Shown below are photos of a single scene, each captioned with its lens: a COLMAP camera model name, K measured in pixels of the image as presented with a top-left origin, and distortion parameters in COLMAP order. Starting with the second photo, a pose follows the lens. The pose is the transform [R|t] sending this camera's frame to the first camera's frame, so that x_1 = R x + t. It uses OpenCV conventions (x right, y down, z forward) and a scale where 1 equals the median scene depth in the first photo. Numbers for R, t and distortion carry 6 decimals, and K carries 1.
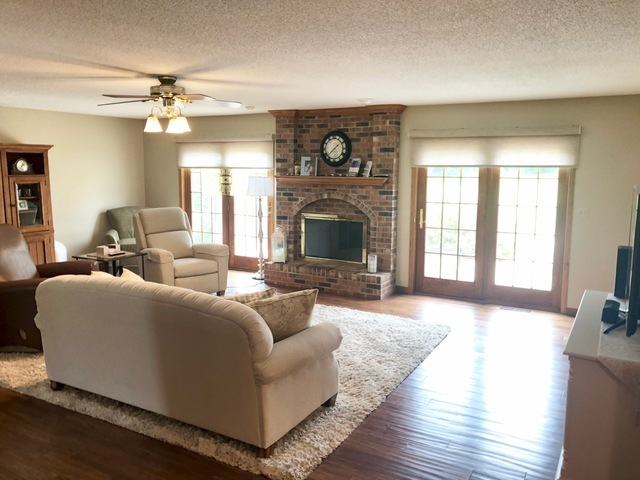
lens RADIAL K [[525.0, 0, 319.2], [0, 525.0, 236.4], [0, 0, 1]] dist [0.032084, -0.047234]
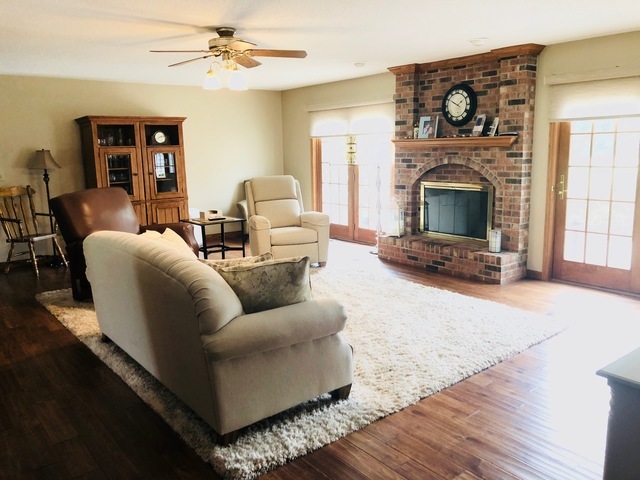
lens RADIAL K [[525.0, 0, 310.9], [0, 525.0, 231.9], [0, 0, 1]] dist [0.032084, -0.047234]
pose [[0.923740, 0.036519, -0.381276, 0.147194], [-0.025785, 0.999115, 0.033227, 0.017065], [0.382152, -0.020861, 0.923864, 0.114456]]
